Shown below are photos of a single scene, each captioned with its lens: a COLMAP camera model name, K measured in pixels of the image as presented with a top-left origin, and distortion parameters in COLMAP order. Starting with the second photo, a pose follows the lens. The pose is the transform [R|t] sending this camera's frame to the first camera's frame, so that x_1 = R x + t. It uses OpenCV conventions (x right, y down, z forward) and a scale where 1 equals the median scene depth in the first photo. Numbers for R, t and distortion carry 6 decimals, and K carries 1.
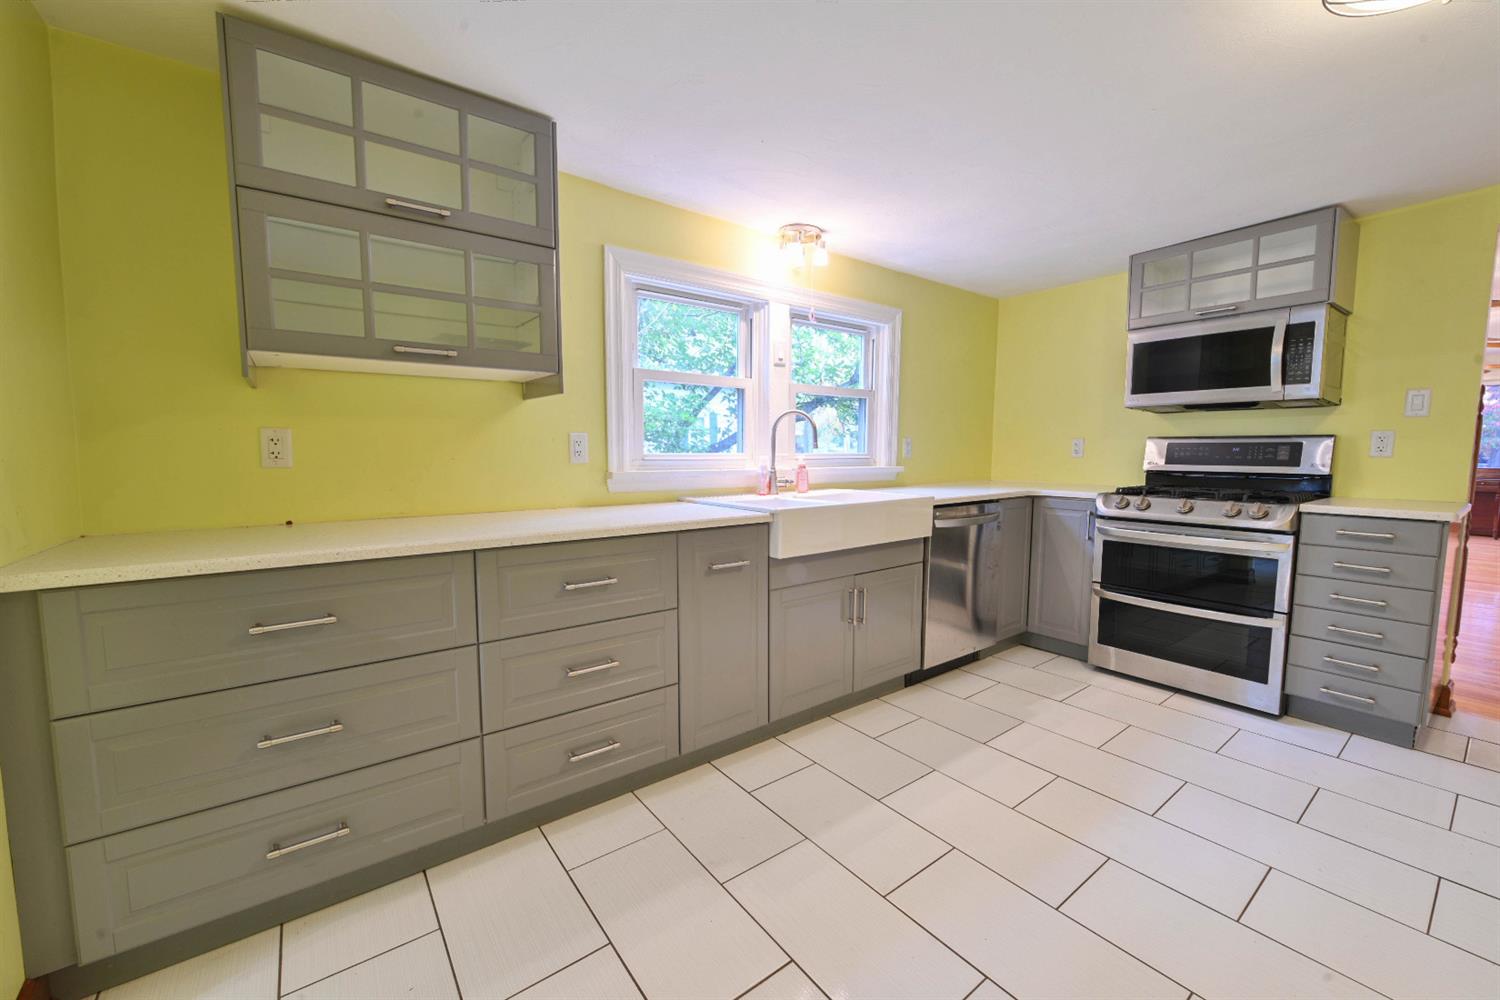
lens RADIAL K [[593.9, 0, 755.8], [0, 593.9, 498.6], [0, 0, 1]] dist [0.002557, 0.000001]
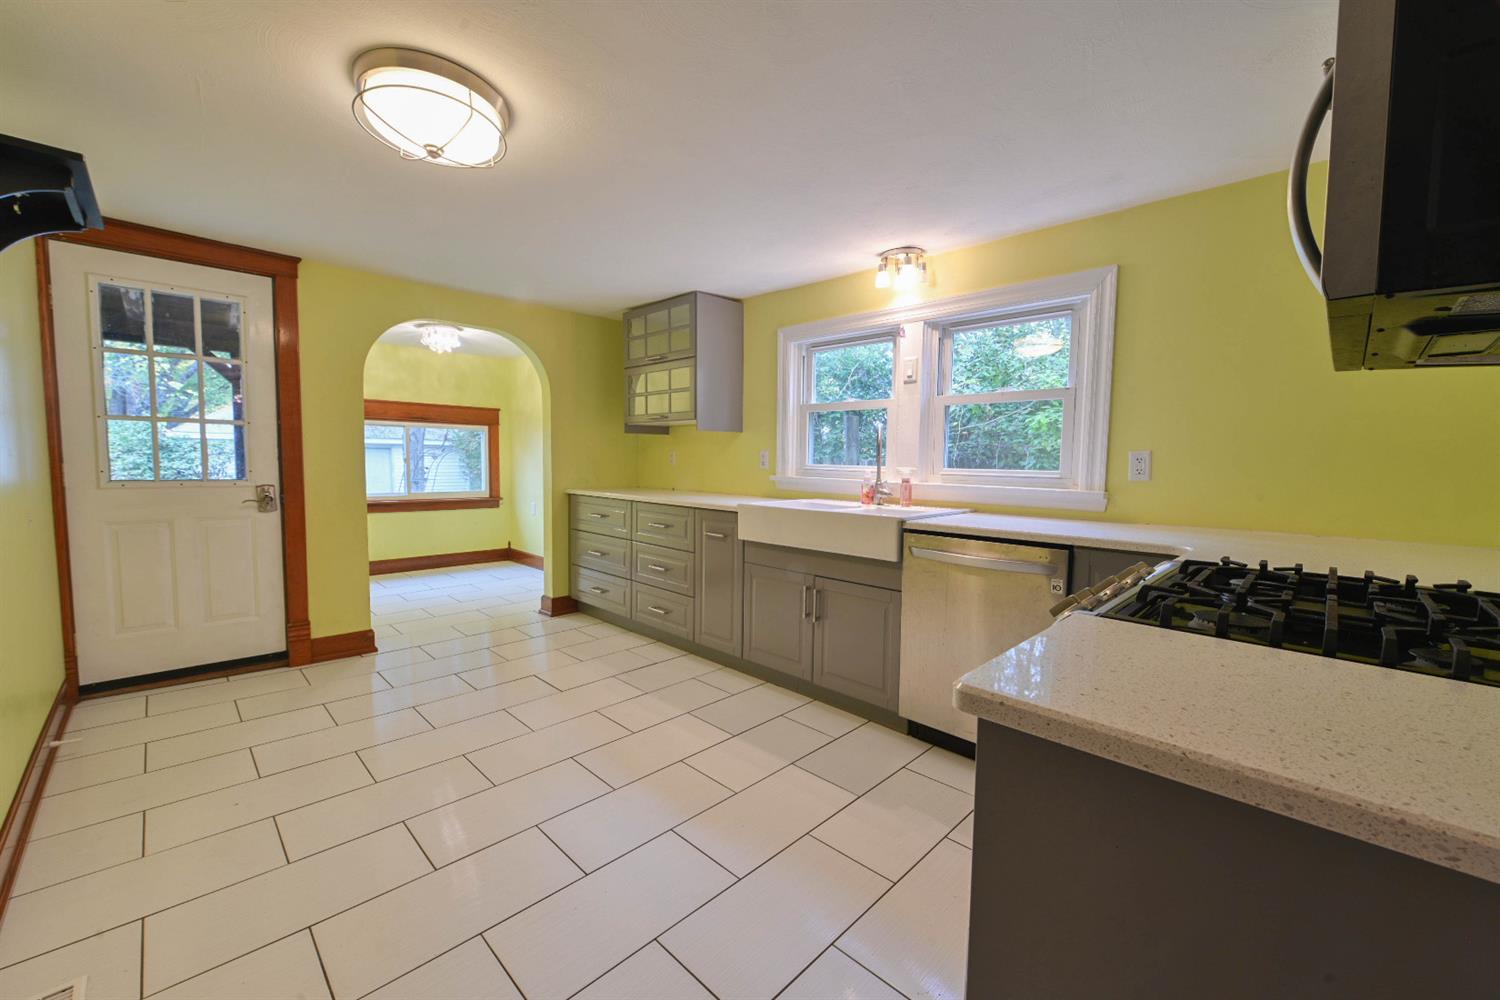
lens RADIAL K [[593.9, 0, 755.4], [0, 593.9, 498.8], [0, 0, 1]] dist [0.002557, 0.000001]
pose [[0.140582, 0.062563, -0.988090, 1.140932], [-0.102901, 0.993520, 0.048266, -0.049884], [0.984707, 0.094890, 0.146109, 0.663650]]
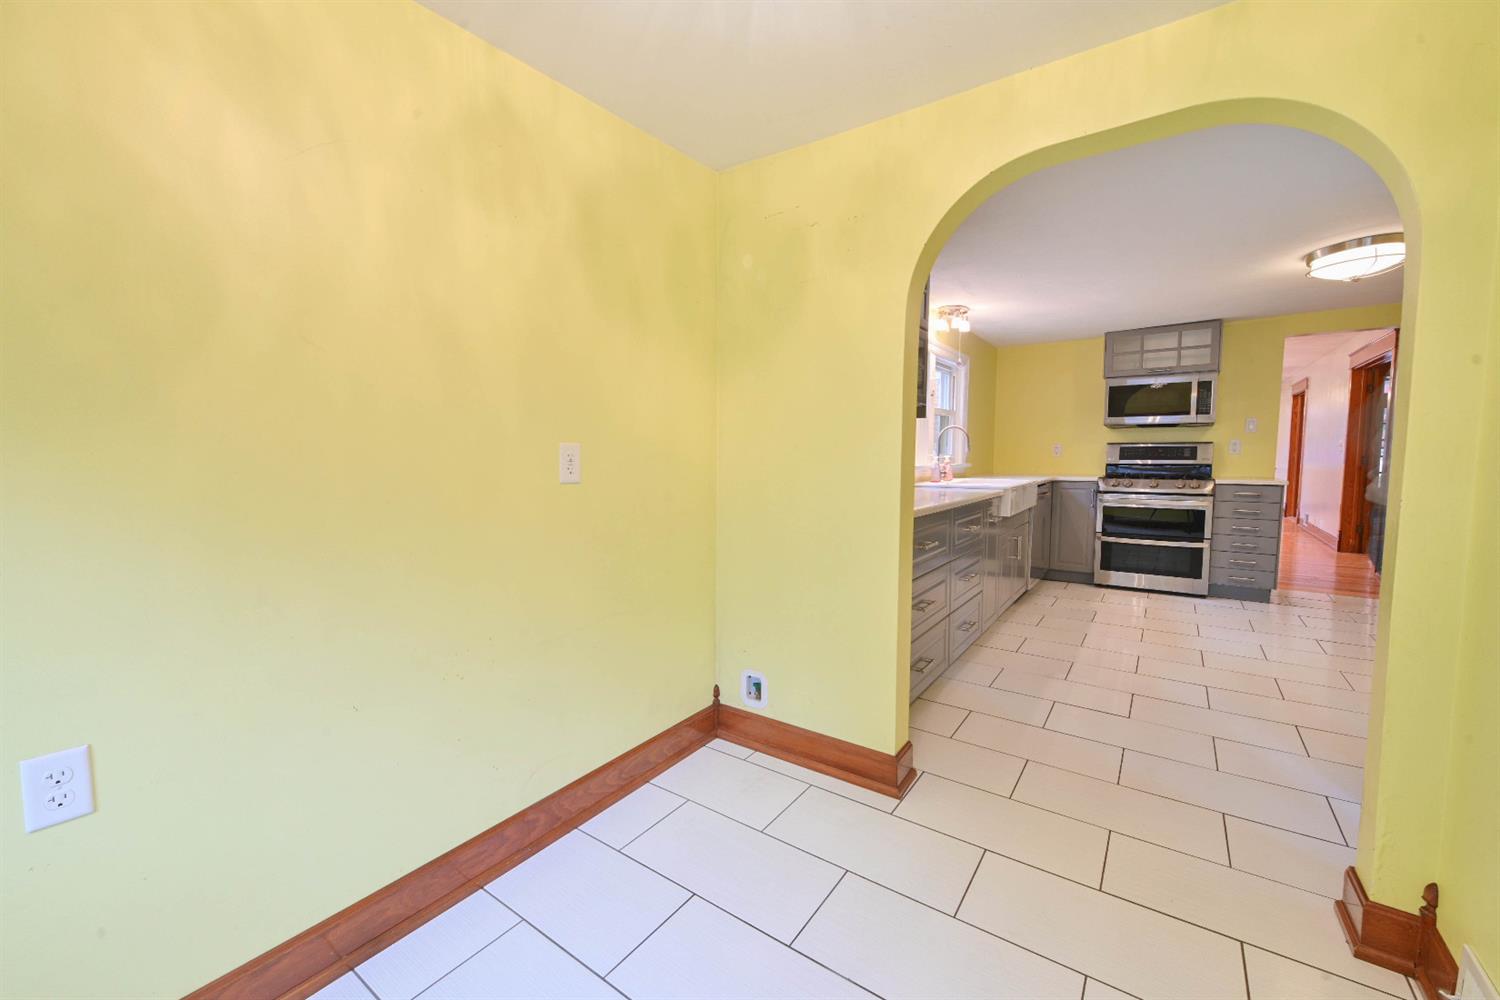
lens RADIAL K [[593.9, 0, 744.3], [0, 593.9, 499.9], [0, 0, 1]] dist [0.002557, 0.000001]
pose [[0.952636, -0.028954, 0.302733, -0.935656], [0.030937, 0.999520, -0.001756, 0.027380], [-0.302537, 0.011039, 0.953074, -0.287844]]
